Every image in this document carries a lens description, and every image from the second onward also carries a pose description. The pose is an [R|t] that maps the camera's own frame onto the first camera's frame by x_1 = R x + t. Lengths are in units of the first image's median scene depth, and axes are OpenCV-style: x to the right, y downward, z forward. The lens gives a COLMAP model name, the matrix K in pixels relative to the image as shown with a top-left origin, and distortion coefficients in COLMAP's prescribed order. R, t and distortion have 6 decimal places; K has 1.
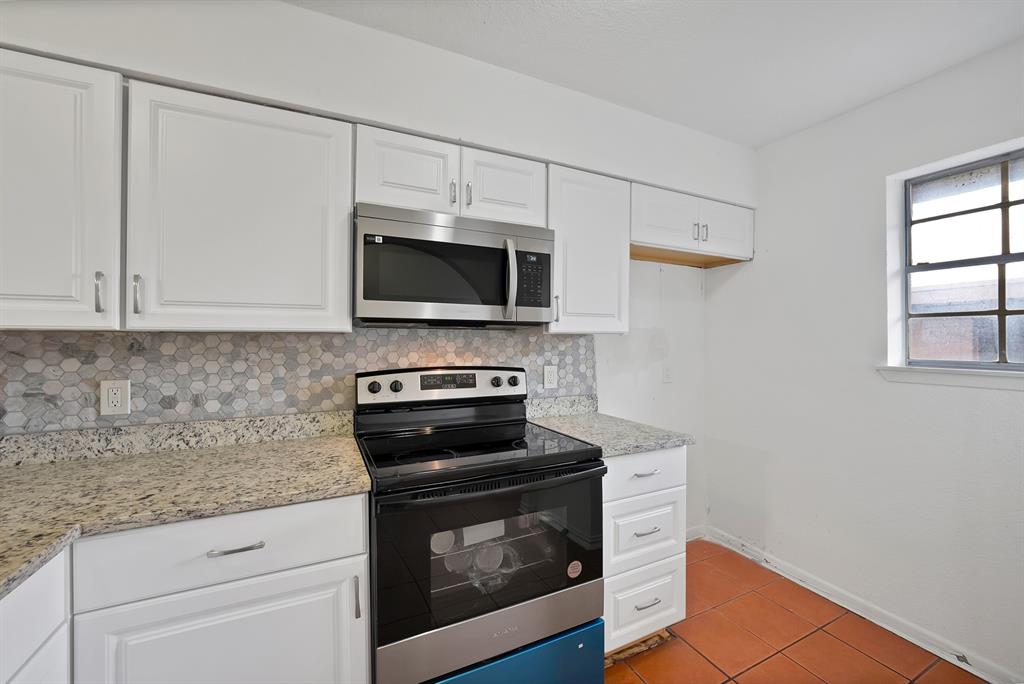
lens RADIAL K [[376.9, 0, 514.4], [0, 376.9, 340.1], [0, 0, 1]] dist [-0.000619, 0.000094]
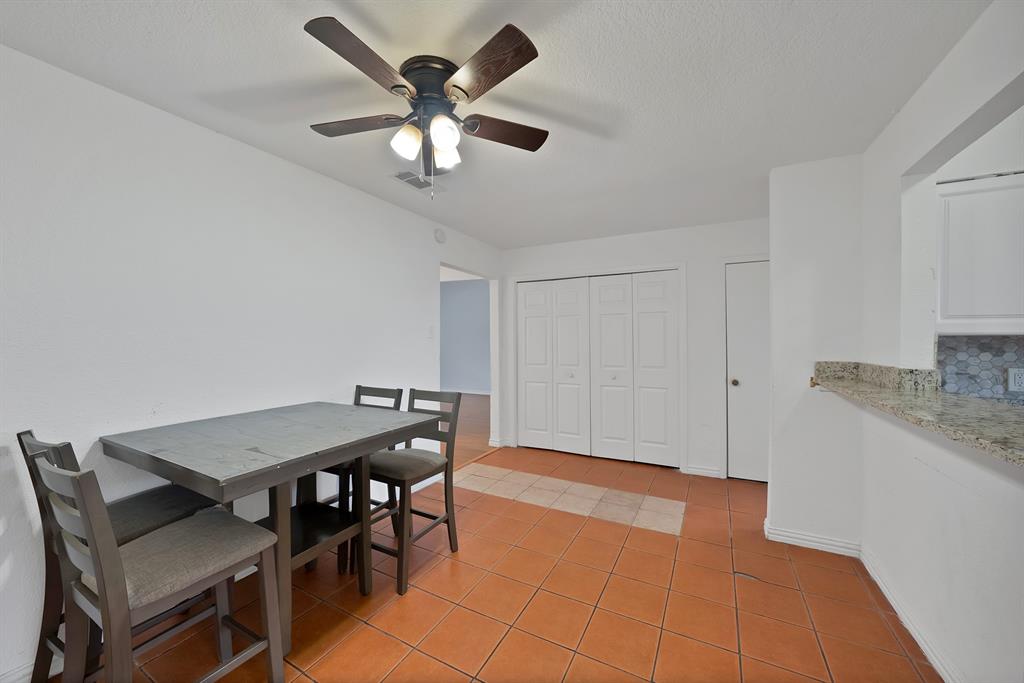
lens RADIAL K [[376.9, 0, 513.2], [0, 376.9, 338.8], [0, 0, 1]] dist [-0.000619, 0.000094]
pose [[0.639037, 0.011133, -0.769095, -1.145100], [-0.008392, 0.999937, 0.007502, -0.003064], [0.769130, 0.001660, 0.639090, -1.412922]]
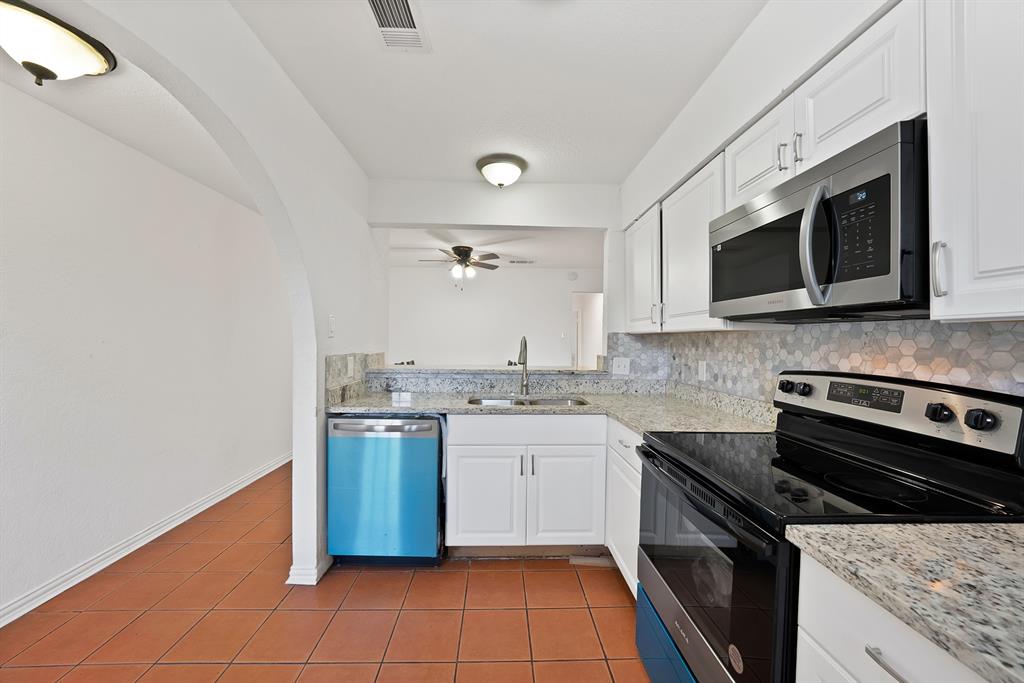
lens RADIAL K [[376.9, 0, 510.1], [0, 376.9, 340.5], [0, 0, 1]] dist [-0.000619, 0.000094]
pose [[-0.348648, 0.004506, -0.937243, 0.840712], [-0.001902, 0.999983, 0.005515, 0.004971], [0.937252, 0.003705, -0.348634, 0.743169]]
